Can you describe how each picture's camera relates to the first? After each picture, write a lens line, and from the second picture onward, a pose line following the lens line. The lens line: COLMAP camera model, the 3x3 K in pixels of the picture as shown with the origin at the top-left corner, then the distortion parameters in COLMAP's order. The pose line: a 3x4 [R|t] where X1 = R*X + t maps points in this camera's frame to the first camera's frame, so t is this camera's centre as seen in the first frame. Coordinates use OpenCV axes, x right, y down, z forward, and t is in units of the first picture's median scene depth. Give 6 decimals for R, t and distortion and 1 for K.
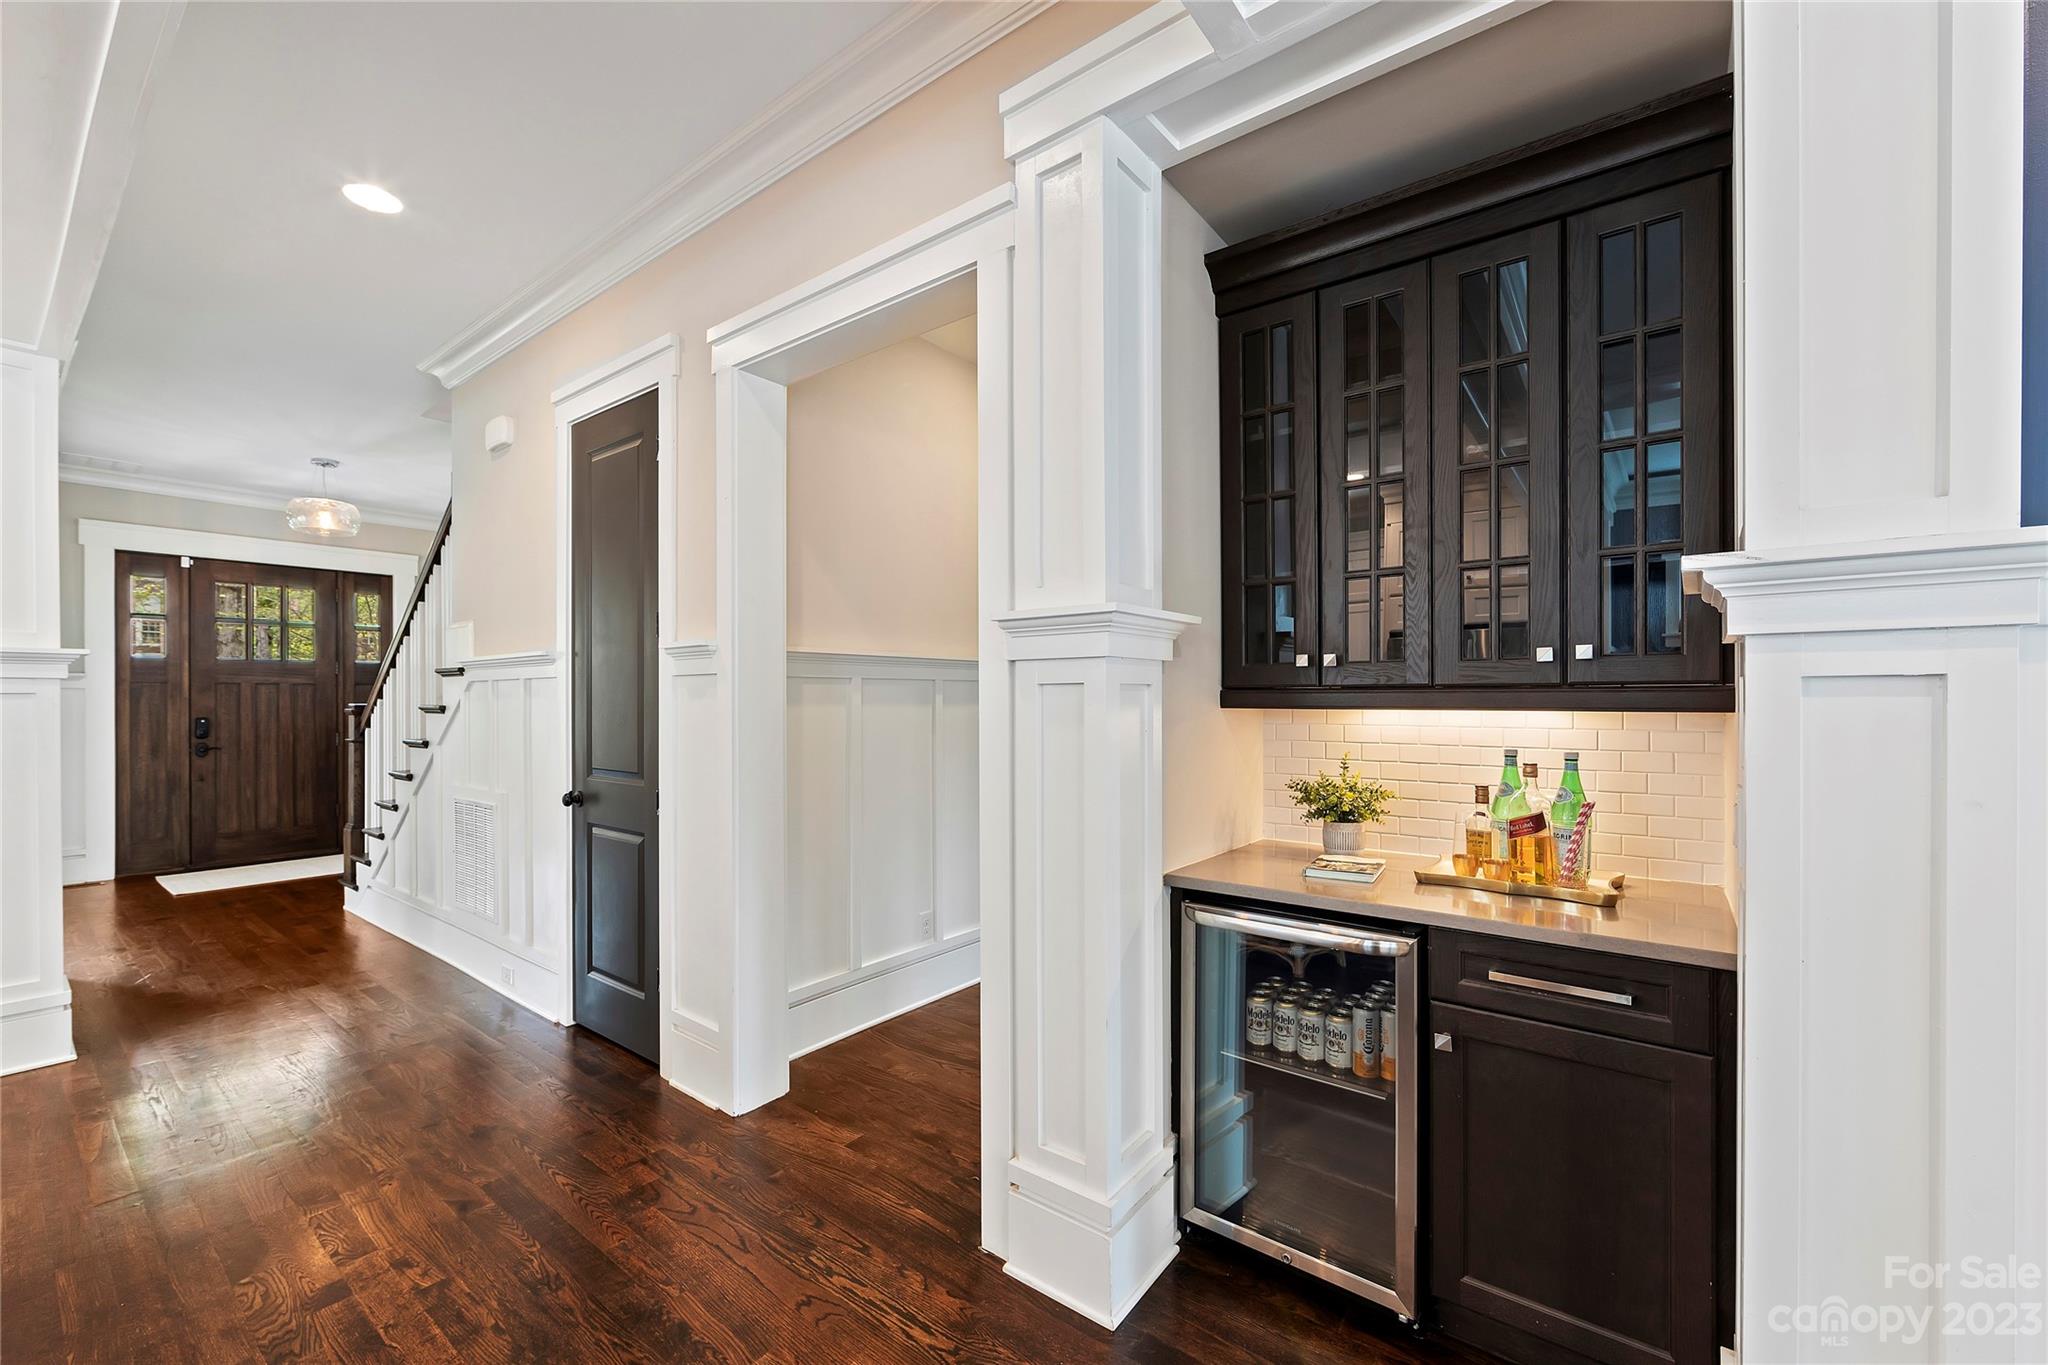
lens RADIAL K [[817.1, 0, 1025.6], [0, 817.1, 689.9], [0, 0, 1]] dist [-0.001106, -0.000010]
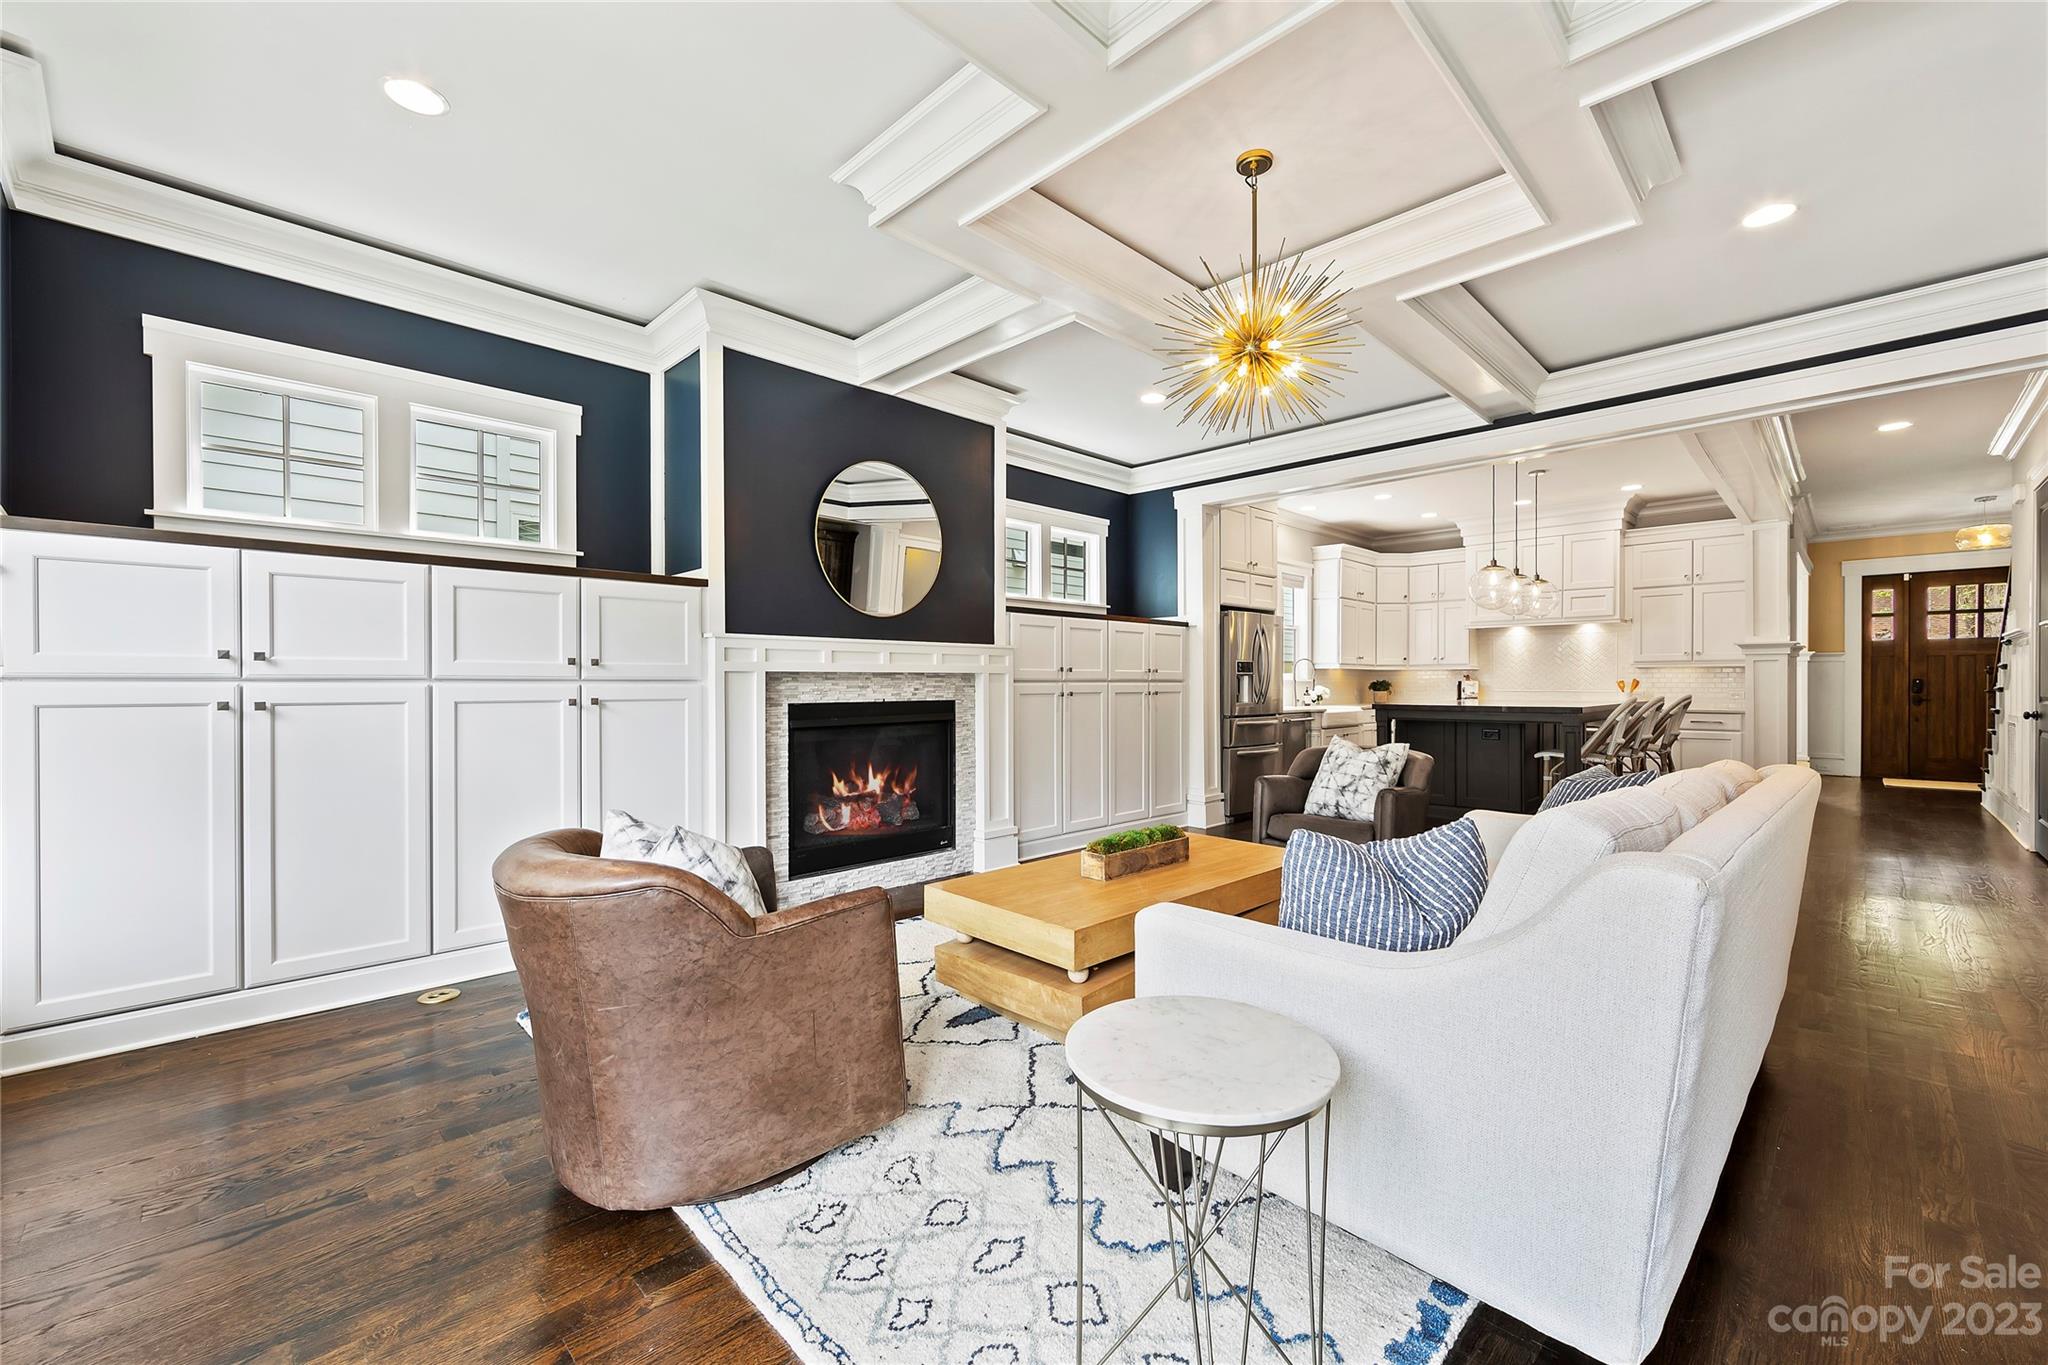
lens RADIAL K [[894.6, 0, 1027.6], [0, 894.6, 688.9], [0, 0, 1]] dist [0.027681, -0.000221]
pose [[-0.088085, 0.014120, -0.996013, 0.863605], [0.006903, 0.999884, 0.013564, 0.019023], [0.996089, -0.005681, -0.088172, -0.509317]]
